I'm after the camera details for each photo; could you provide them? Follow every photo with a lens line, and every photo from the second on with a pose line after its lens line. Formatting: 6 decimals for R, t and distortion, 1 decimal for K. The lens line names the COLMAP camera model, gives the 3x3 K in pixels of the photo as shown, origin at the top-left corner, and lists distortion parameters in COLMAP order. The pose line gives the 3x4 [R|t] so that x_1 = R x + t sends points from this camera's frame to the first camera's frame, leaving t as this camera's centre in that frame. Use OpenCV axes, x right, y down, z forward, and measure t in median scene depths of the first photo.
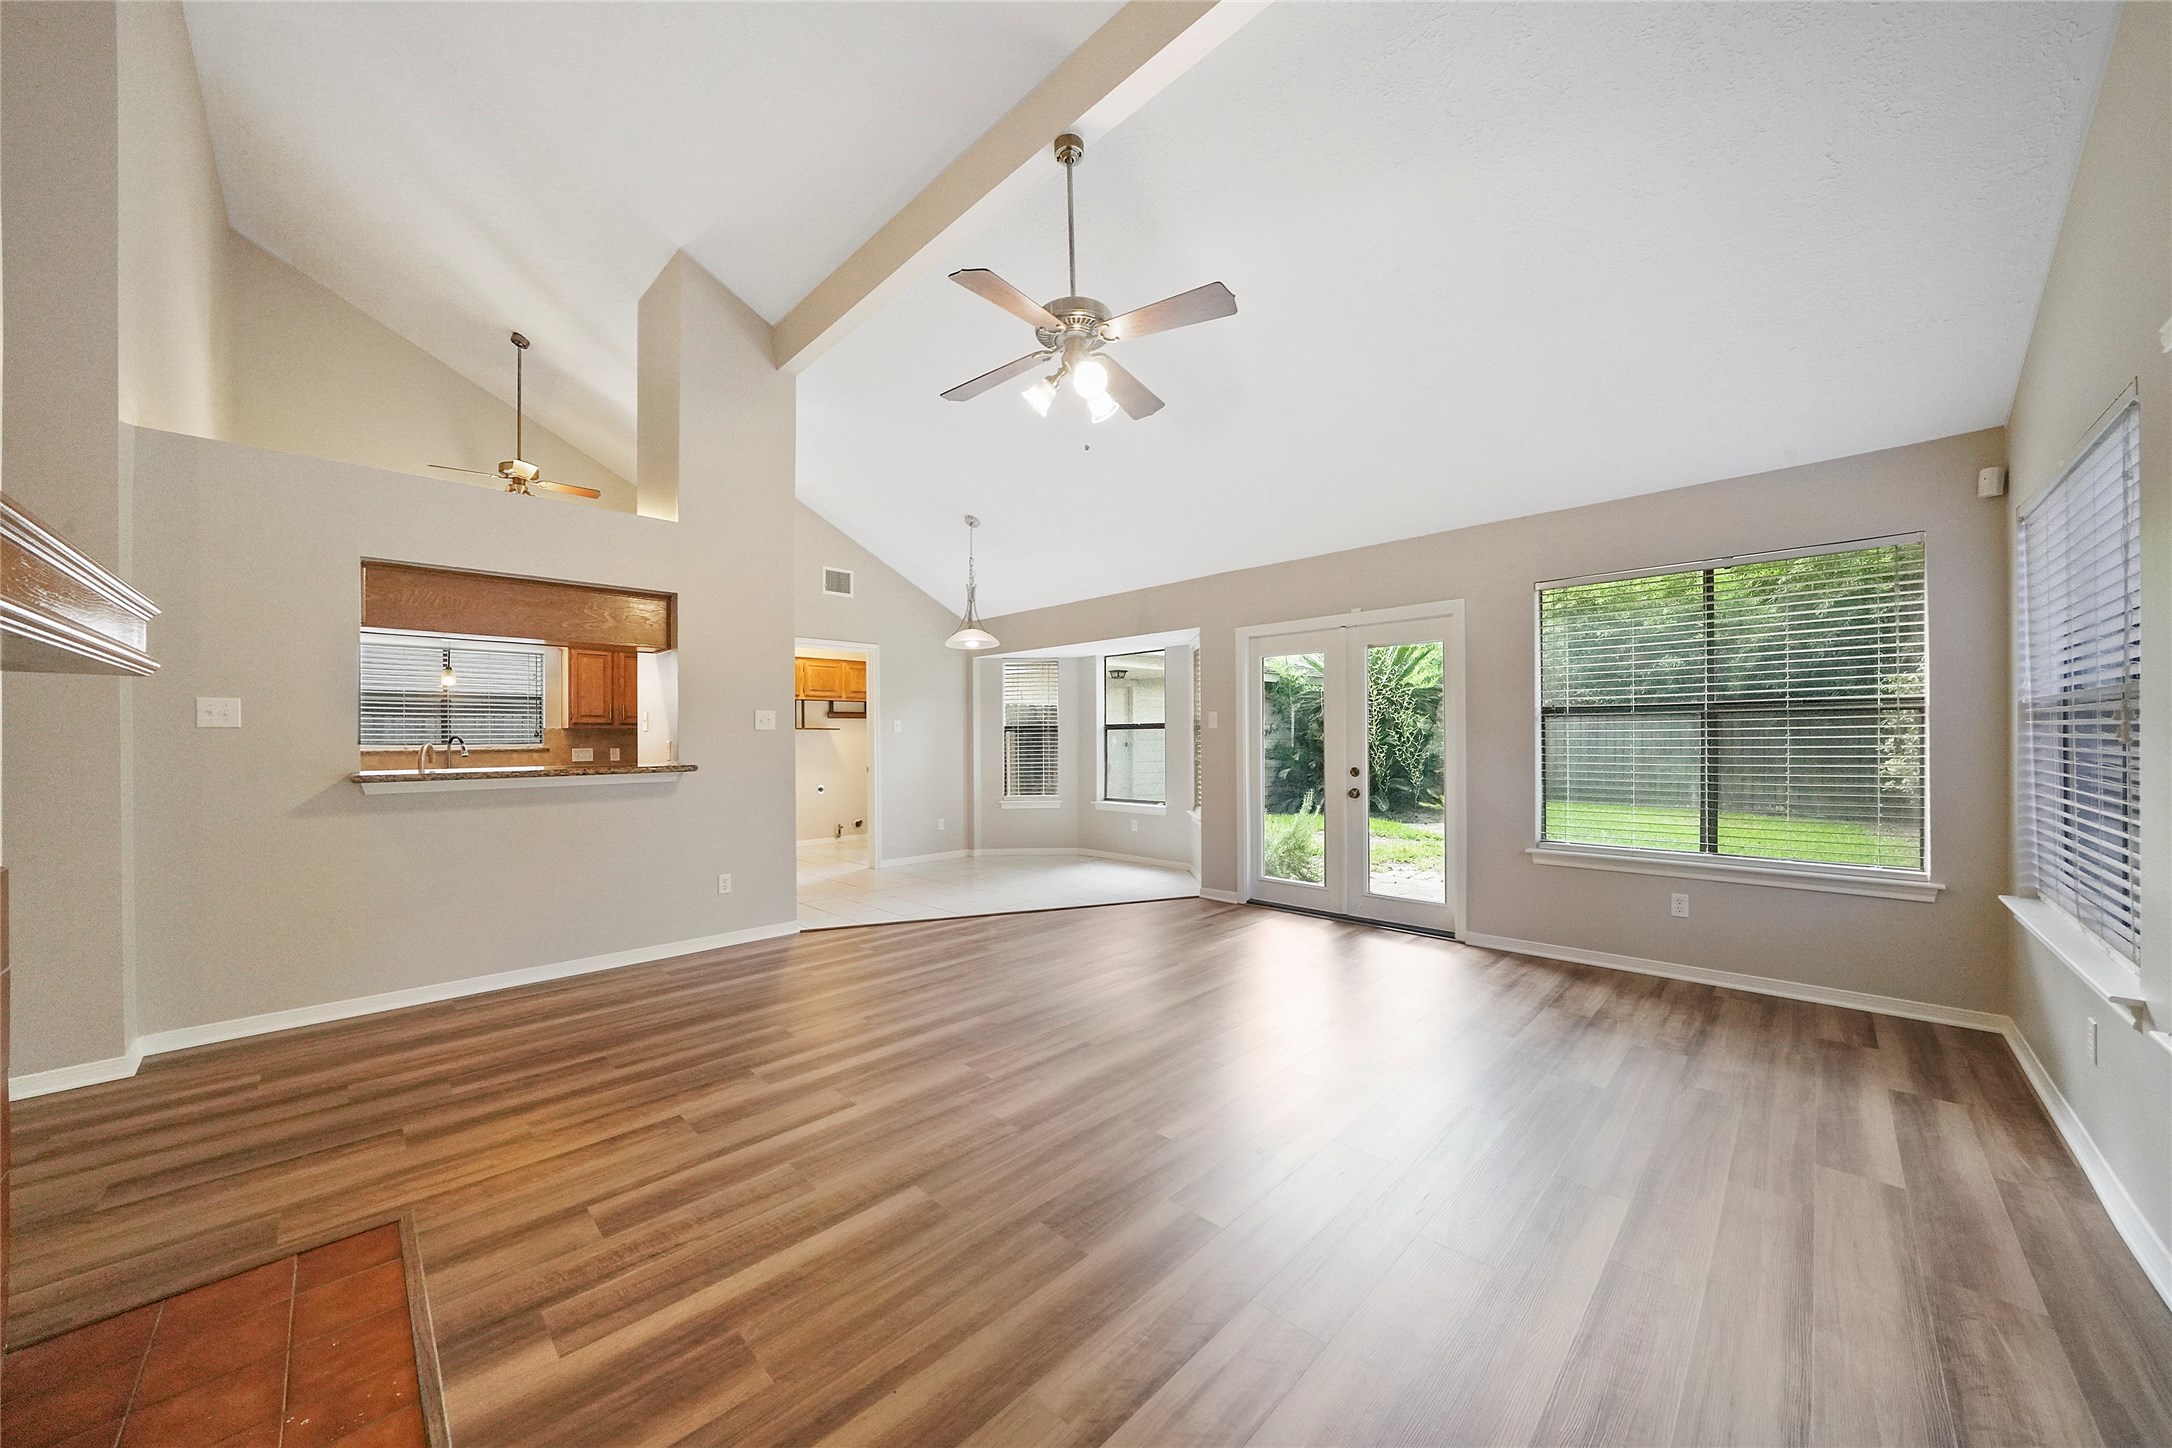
lens RADIAL K [[750.4, 0, 1088.8], [0, 750.4, 733.5], [0, 0, 1]] dist [-0.019129, 0.000006]
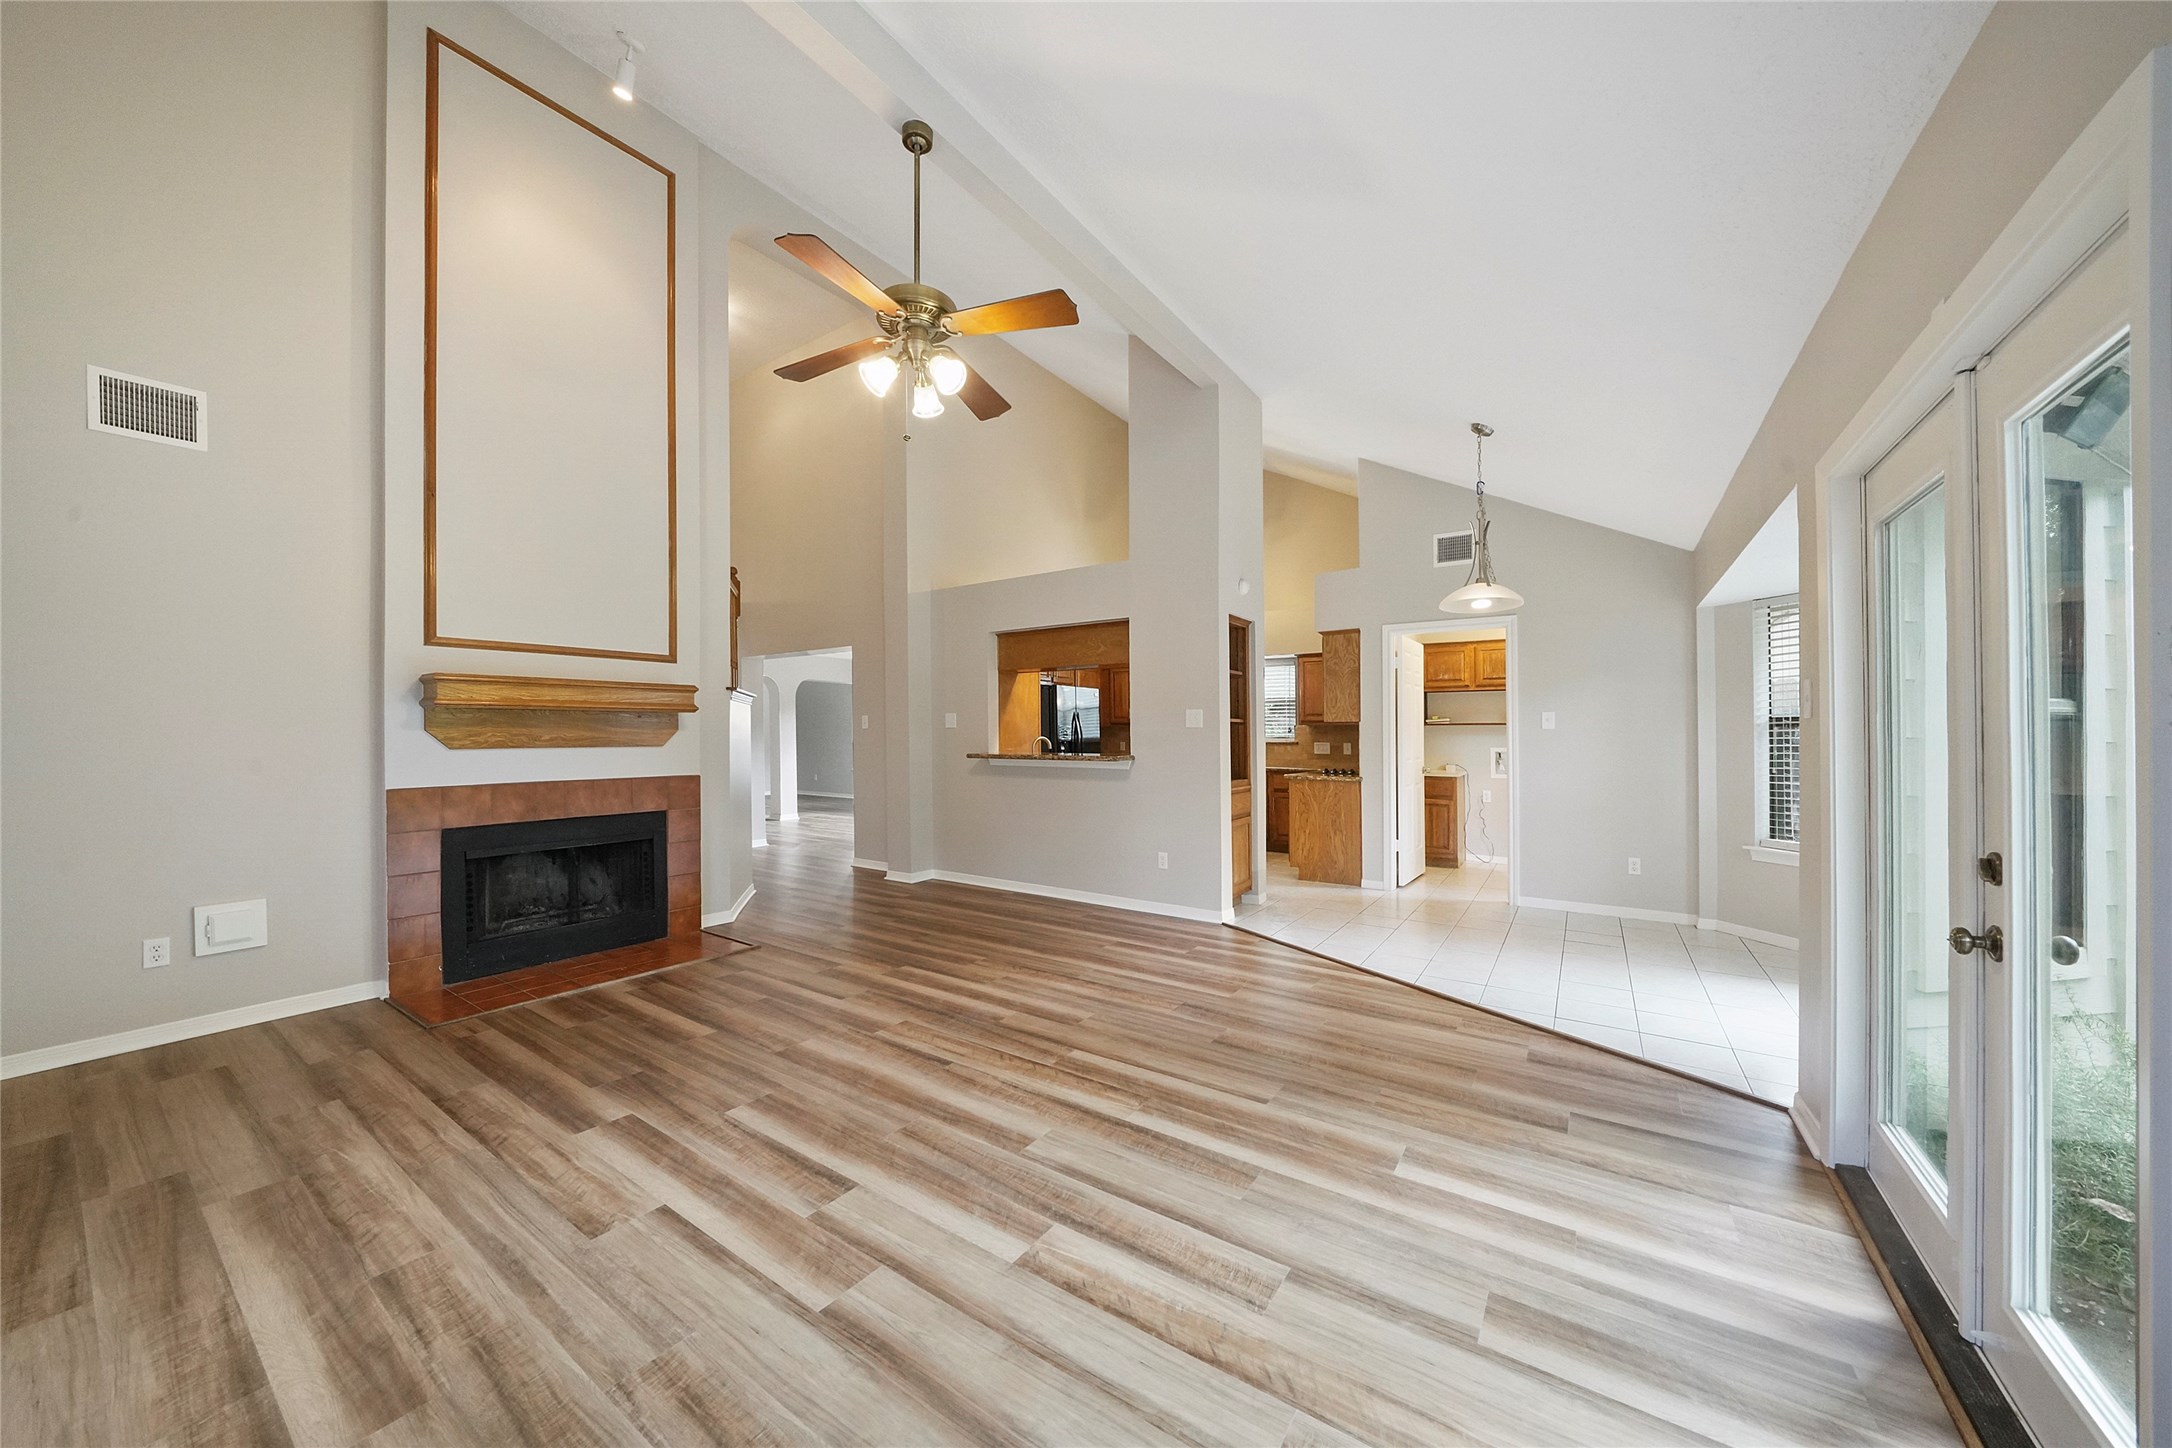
lens RADIAL K [[747.8, 0, 1086.0], [0, 747.8, 724.0], [0, 0, 1]] dist [-0.017357, 0.000108]
pose [[0.172676, -0.007048, -0.984953, 0.766591], [0.003964, 0.999971, -0.006461, -0.005781], [0.984971, -0.002789, 0.172699, 0.810679]]
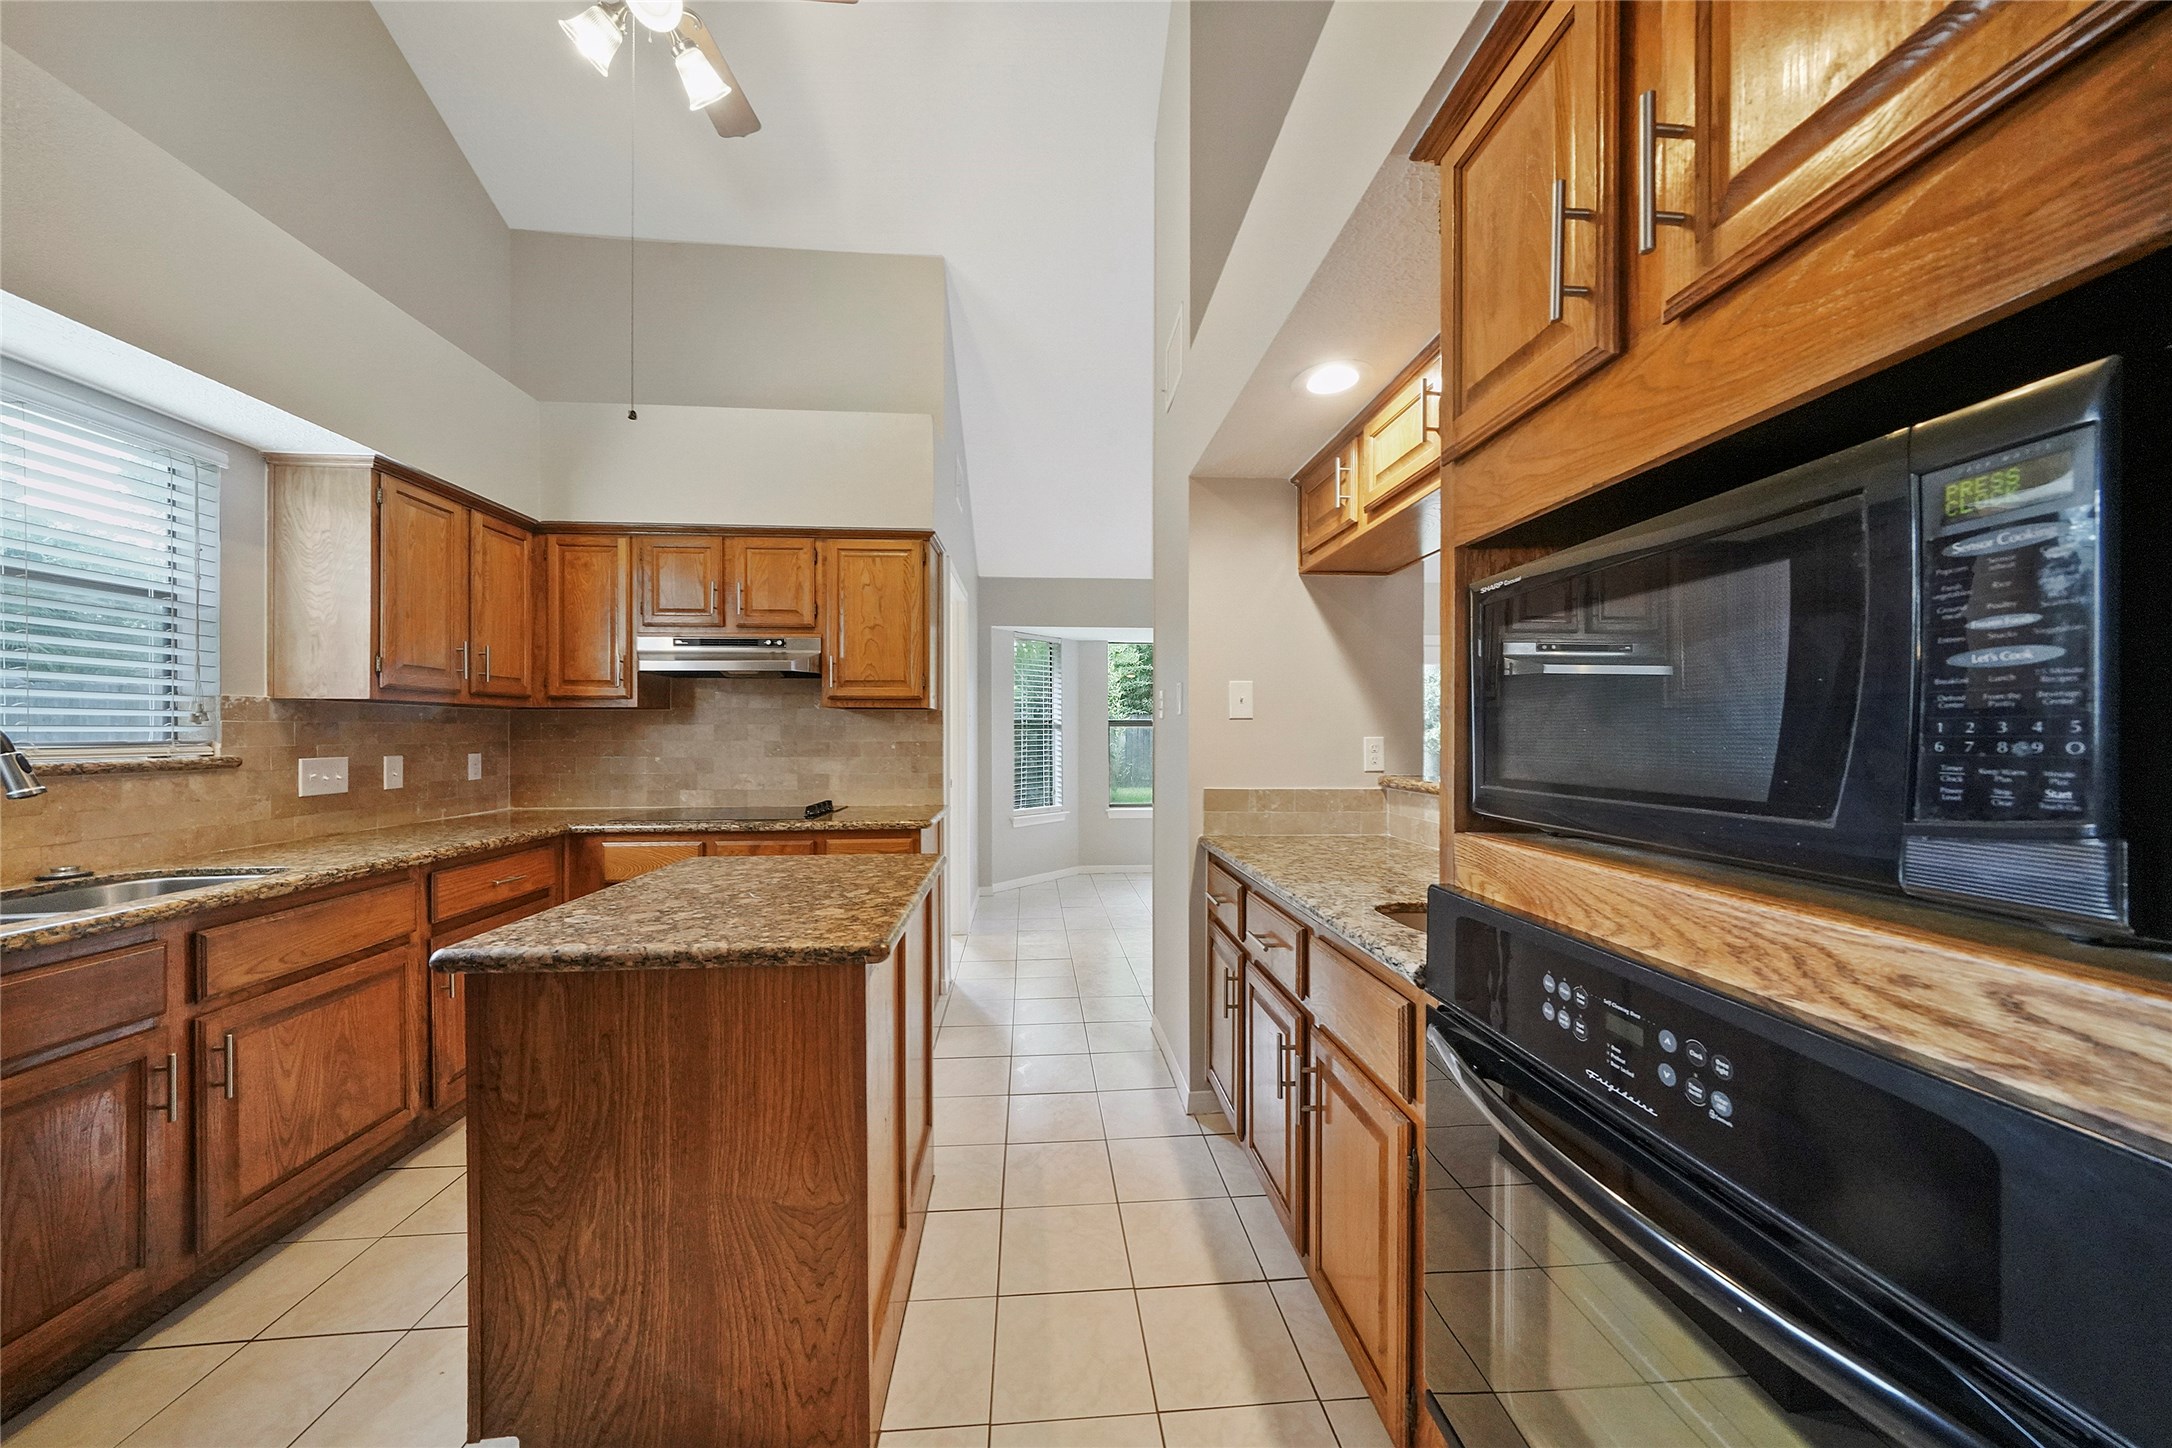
lens RADIAL K [[739.8, 0, 1091.6], [0, 739.8, 744.9], [0, 0, 1]] dist [-0.015606, 0.000075]
pose [[0.667612, -0.003601, 0.744500, -1.291550], [-0.009414, 0.999868, 0.013278, 0.011404], [-0.744450, -0.015874, 0.667490, 0.931170]]
